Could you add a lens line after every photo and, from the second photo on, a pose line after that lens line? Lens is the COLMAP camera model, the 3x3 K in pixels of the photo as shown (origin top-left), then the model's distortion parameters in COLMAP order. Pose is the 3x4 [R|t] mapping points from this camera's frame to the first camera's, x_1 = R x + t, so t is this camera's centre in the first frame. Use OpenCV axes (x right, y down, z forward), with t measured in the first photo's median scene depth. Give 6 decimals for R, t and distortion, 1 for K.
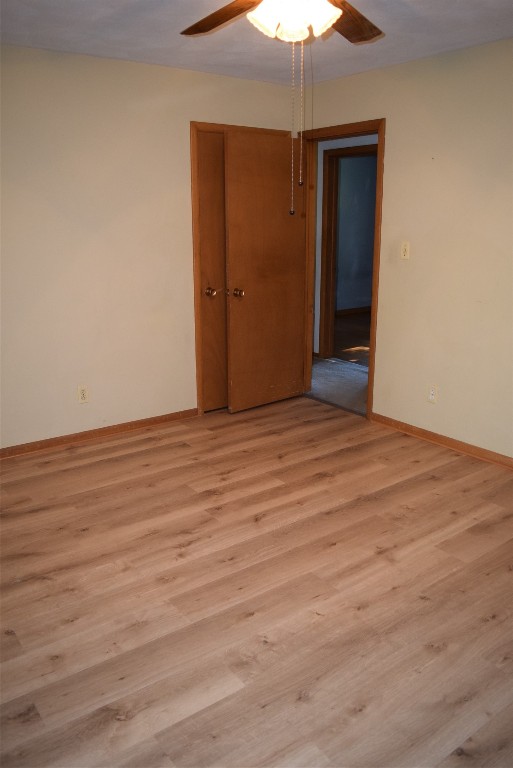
lens RADIAL K [[612.2, 0, 257.0], [0, 612.2, 384.4], [0, 0, 1]] dist [-0.081455, 0.018517]
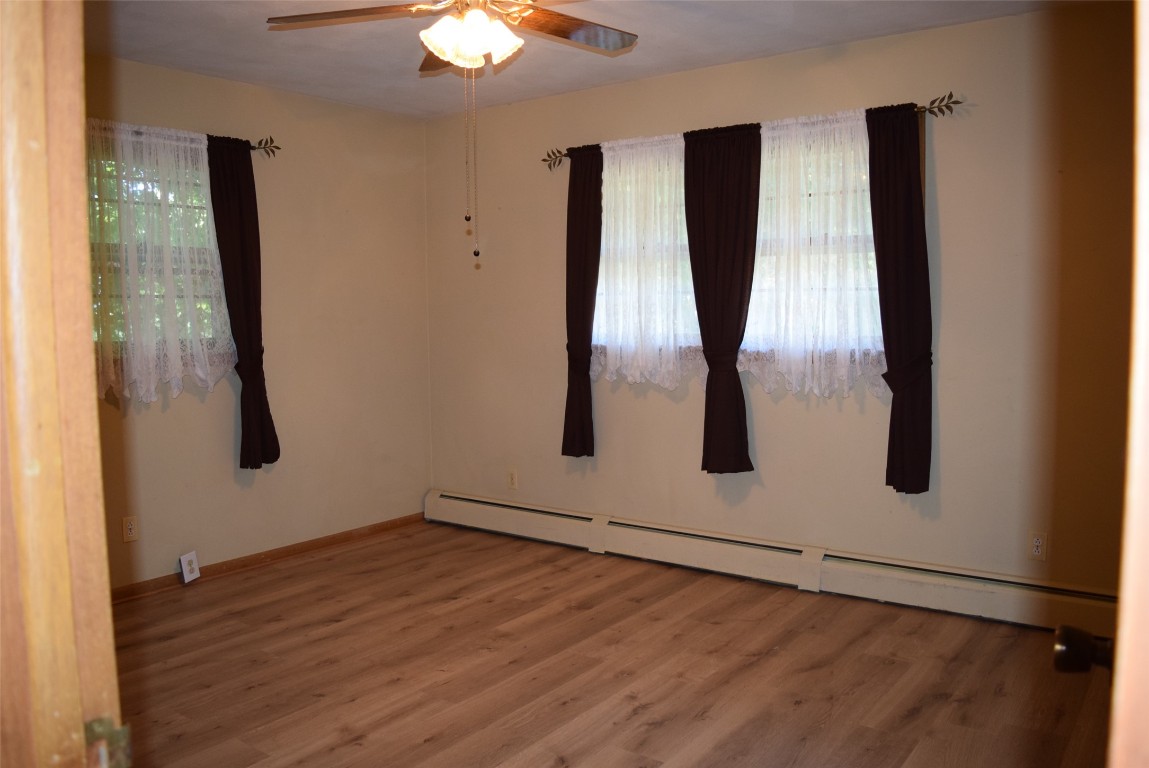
lens RADIAL K [[916.0, 0, 574.8], [0, 916.0, 383.2], [0, 0, 1]] dist [-0.081455, 0.018517]
pose [[-0.959196, 0.037594, -0.280232, 0.257166], [-0.059754, 0.941782, 0.330872, -0.477577], [0.276356, 0.334116, -0.901107, 1.985505]]
